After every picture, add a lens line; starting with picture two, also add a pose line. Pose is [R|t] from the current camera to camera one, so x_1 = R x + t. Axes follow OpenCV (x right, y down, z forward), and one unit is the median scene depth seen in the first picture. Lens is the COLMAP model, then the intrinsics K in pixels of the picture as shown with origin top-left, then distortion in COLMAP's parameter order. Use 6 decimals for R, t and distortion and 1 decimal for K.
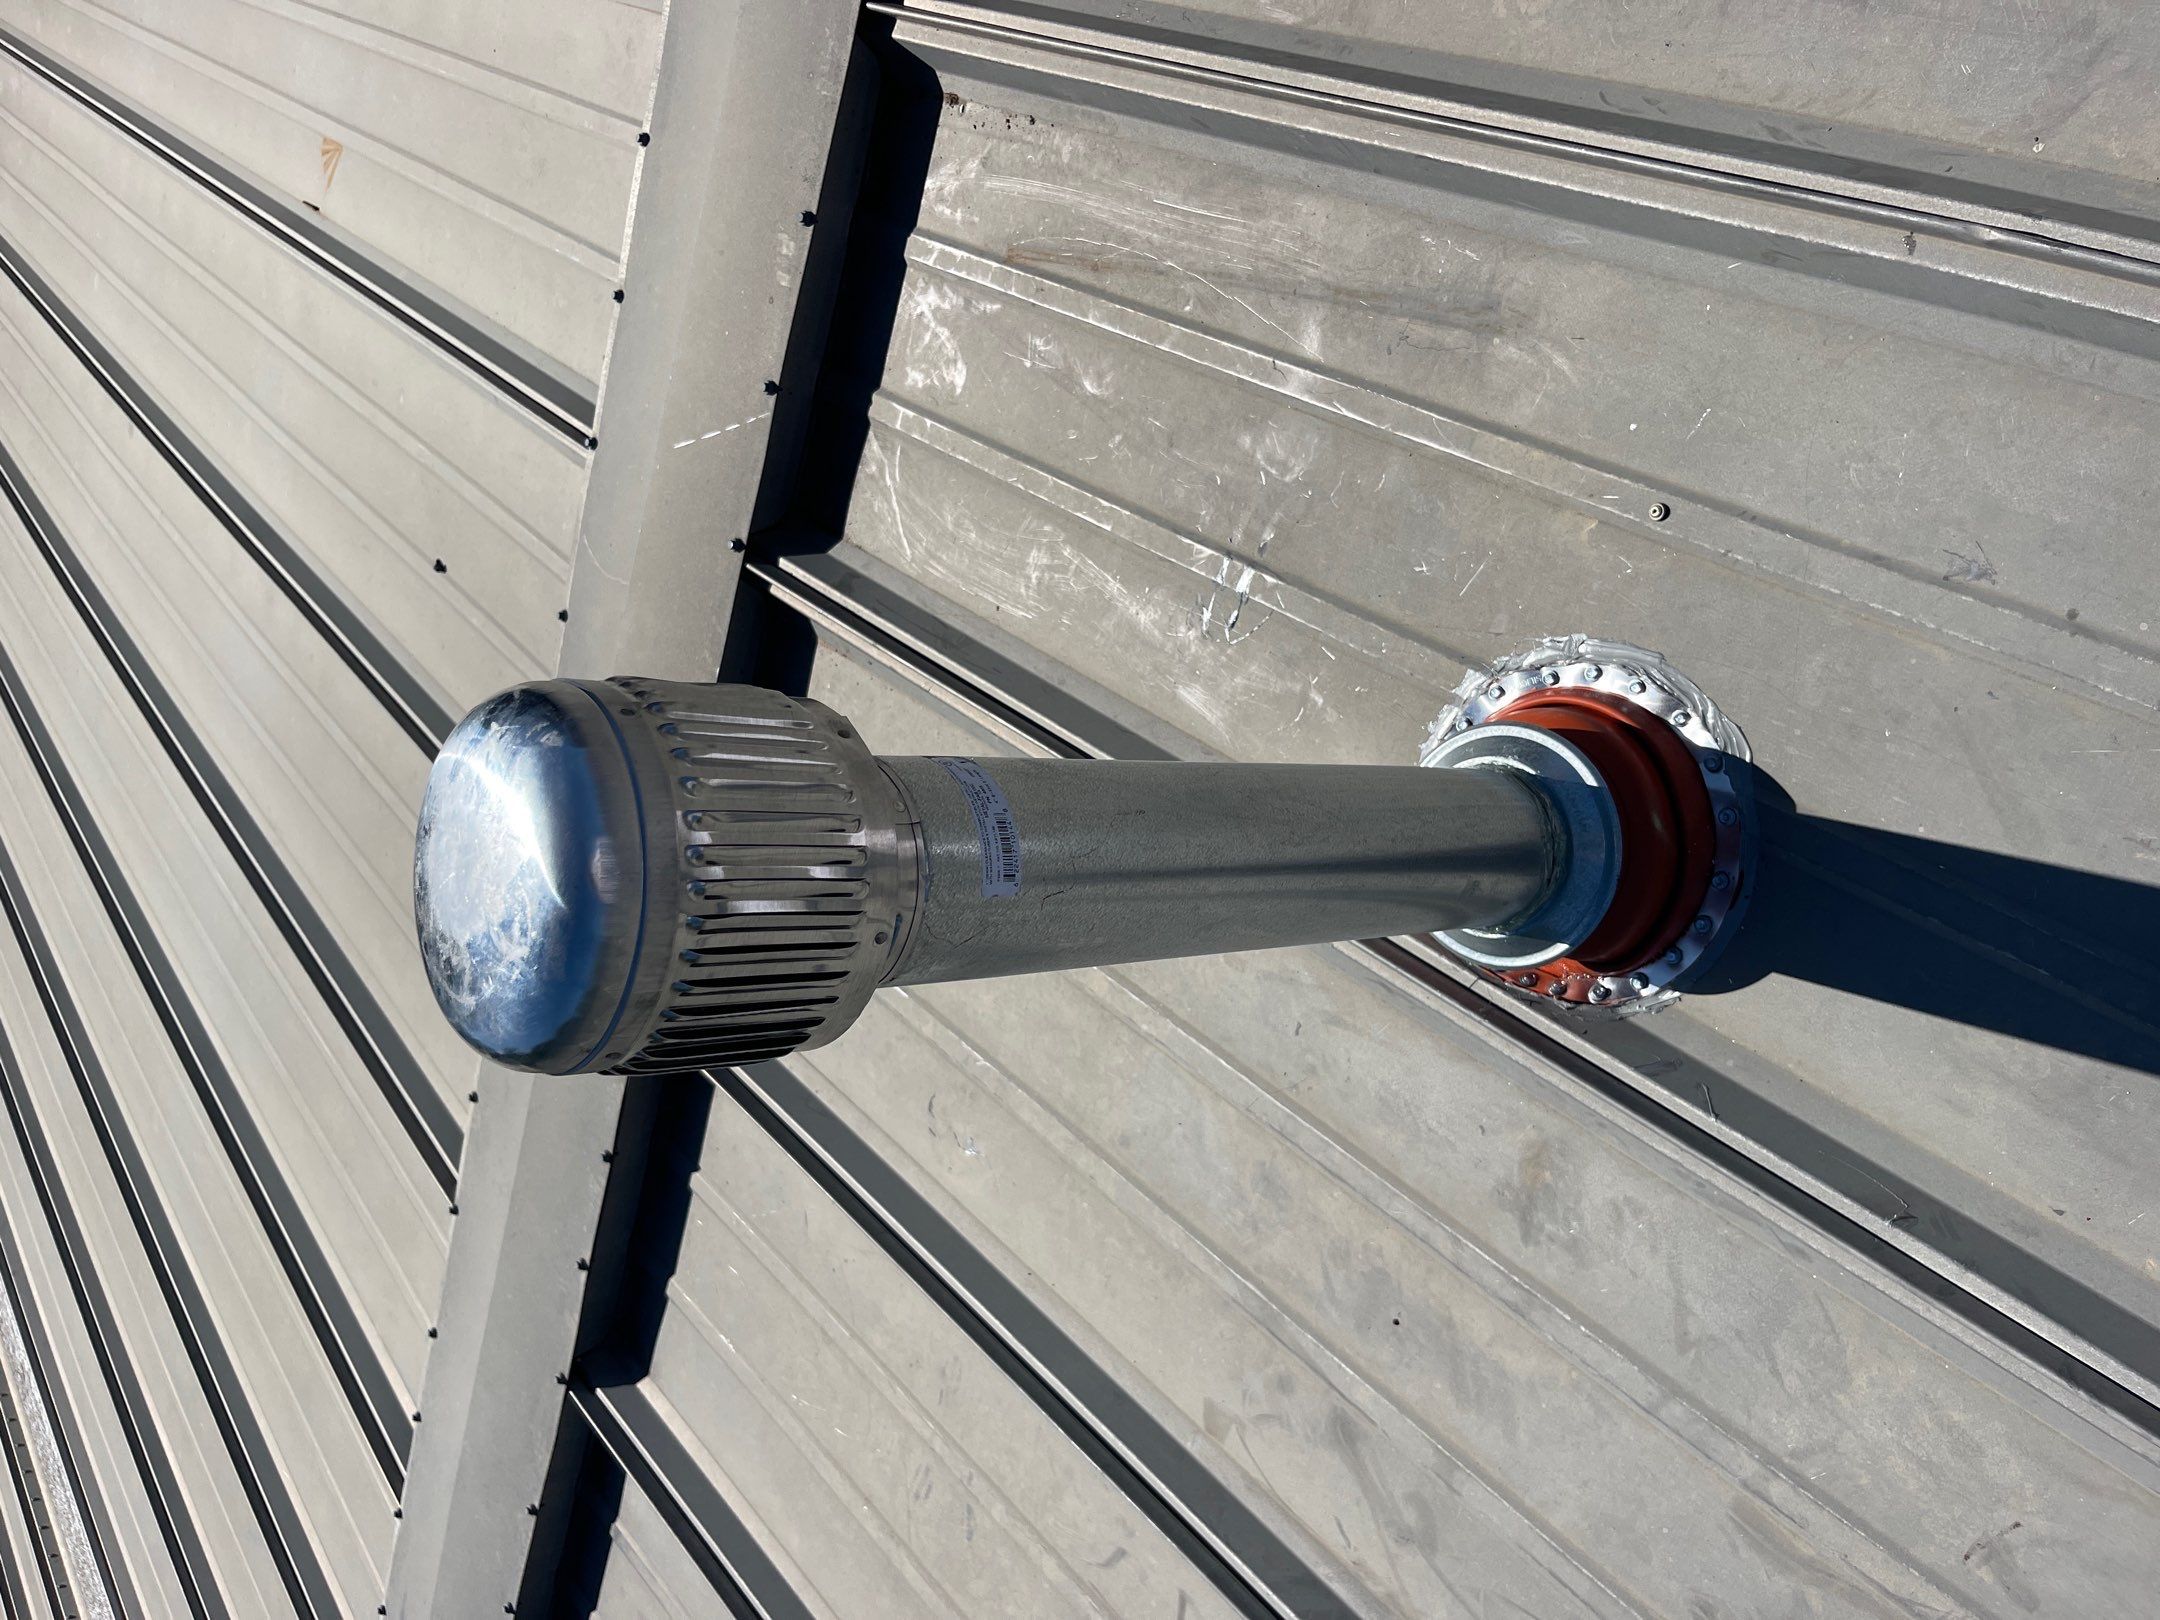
lens RADIAL K [[1645.0, 0, 1080.0], [0, 1645.0, 810.0], [0, 0, 1]] dist [-0.000341, 0.009028]
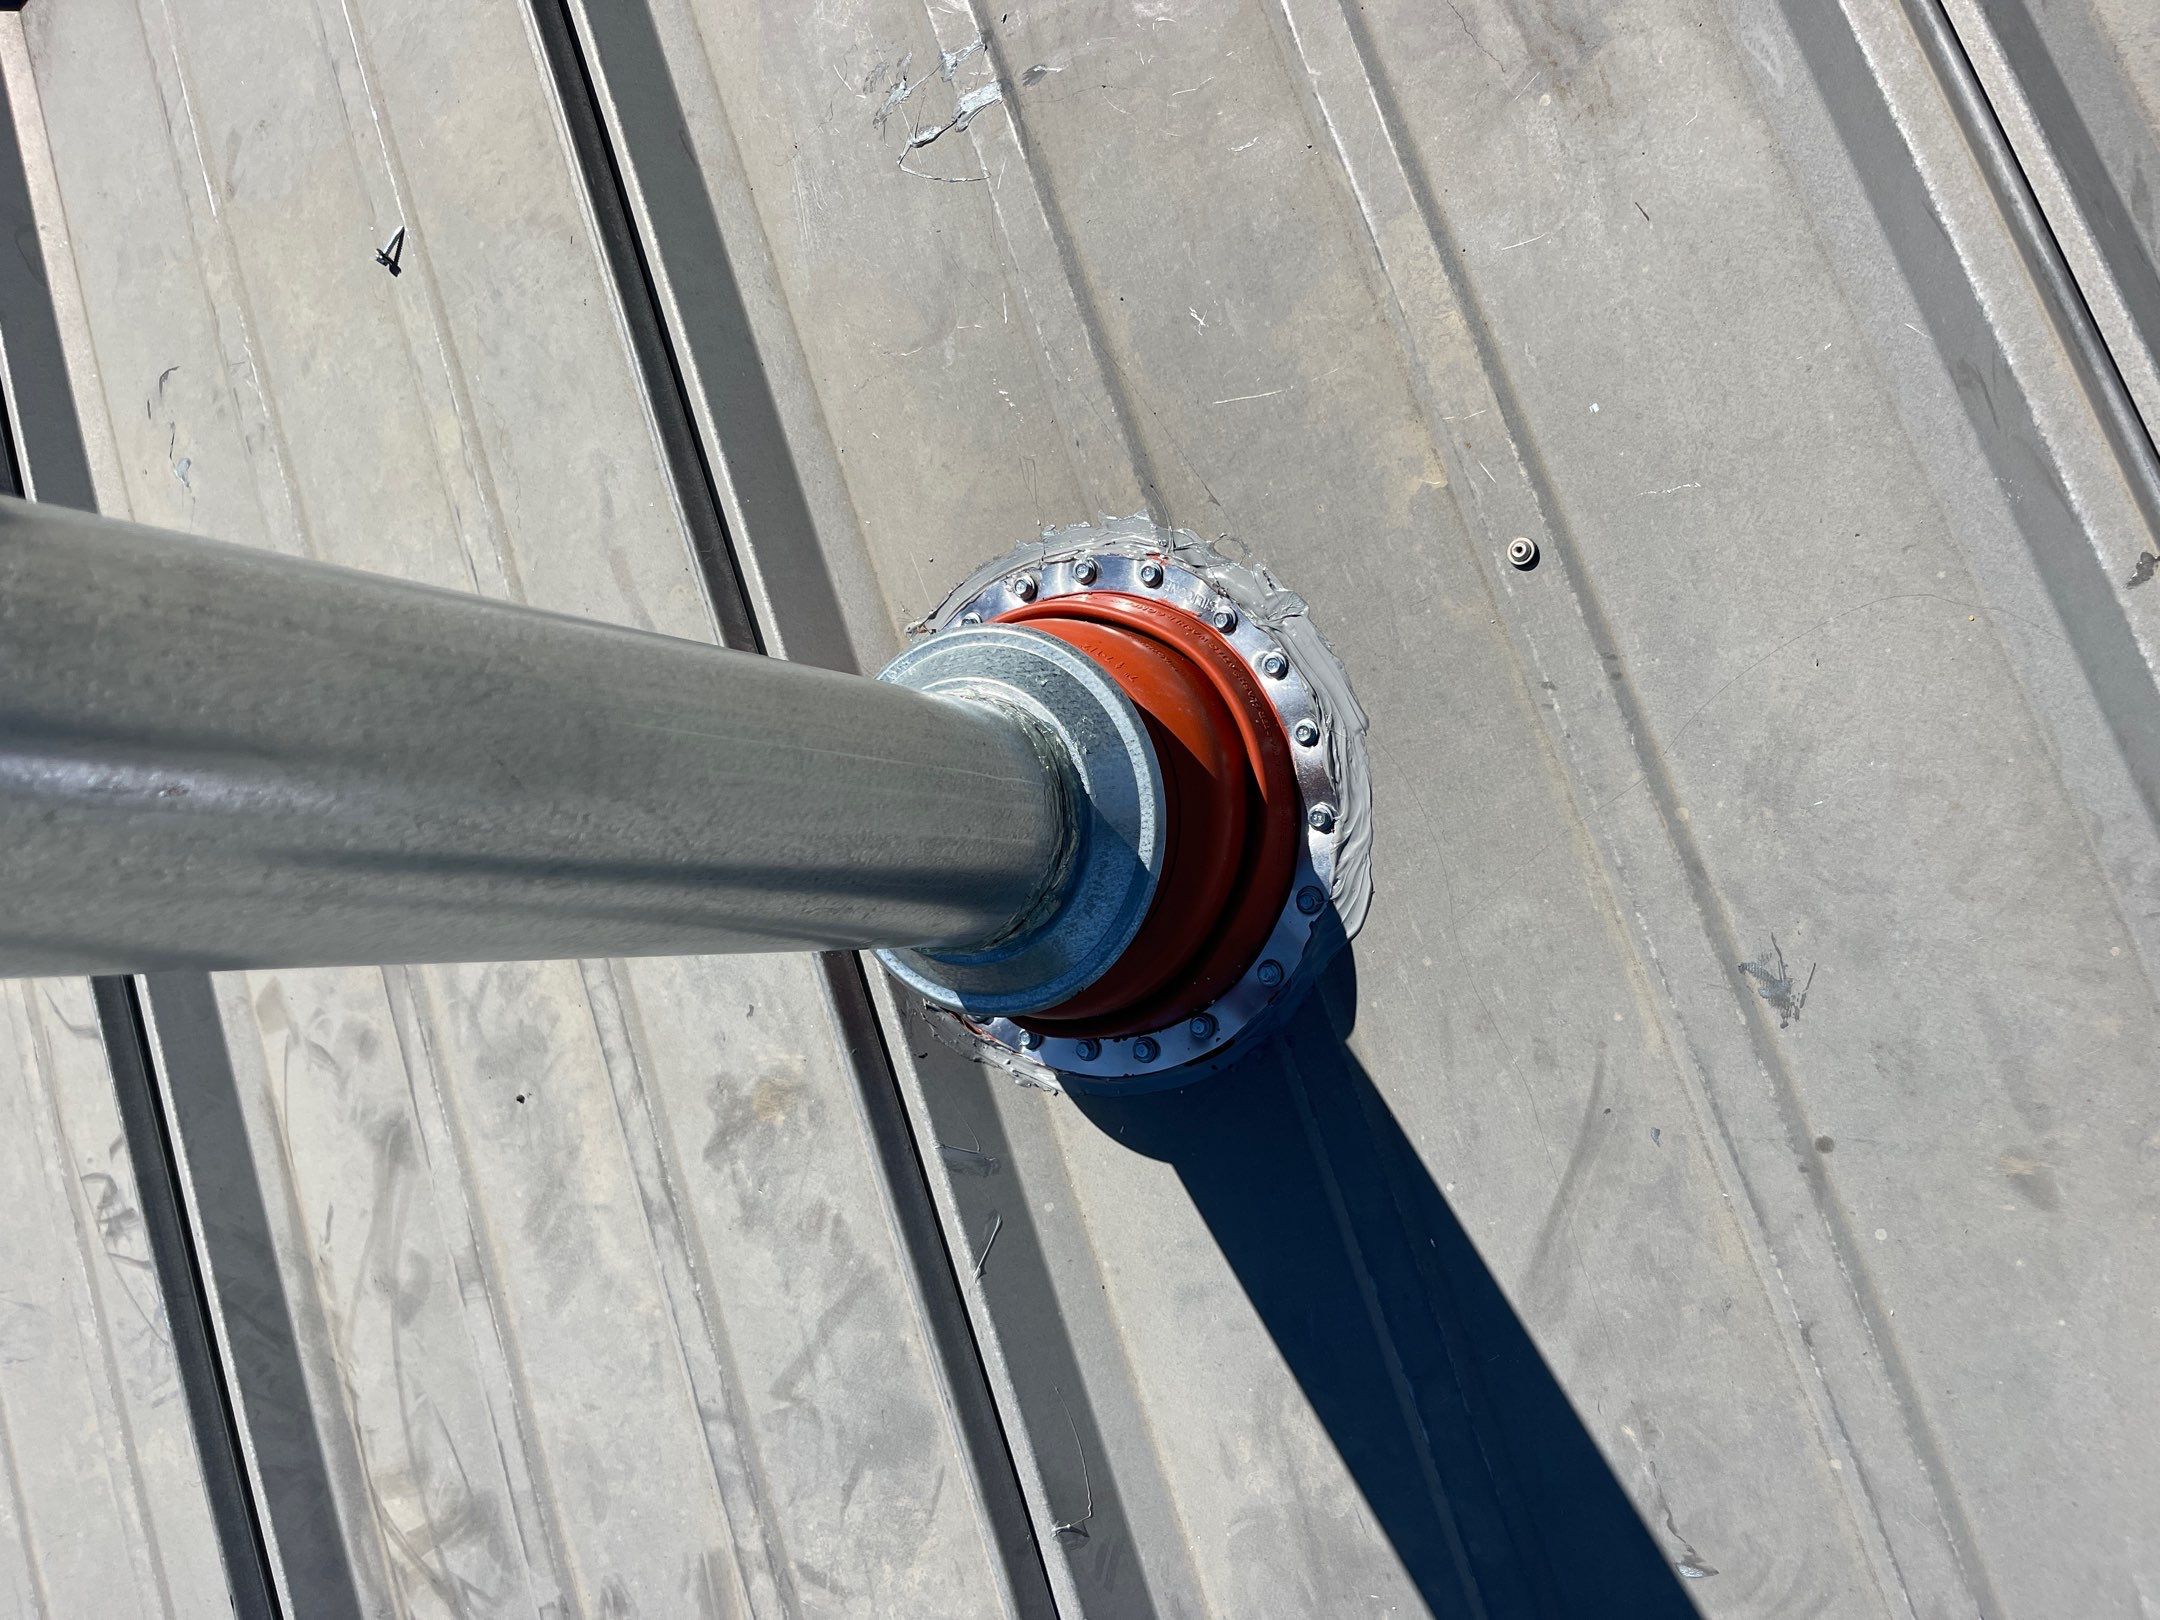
lens RADIAL K [[1684.4, 0, 1080.0], [0, 1684.4, 810.0], [0, 0, 1]] dist [0.042475, -0.071615]
pose [[0.769873, 0.514308, 0.377865, 0.036945], [-0.626688, 0.721168, 0.295259, -0.196407], [-0.120650, -0.464116, 0.877519, 0.427037]]
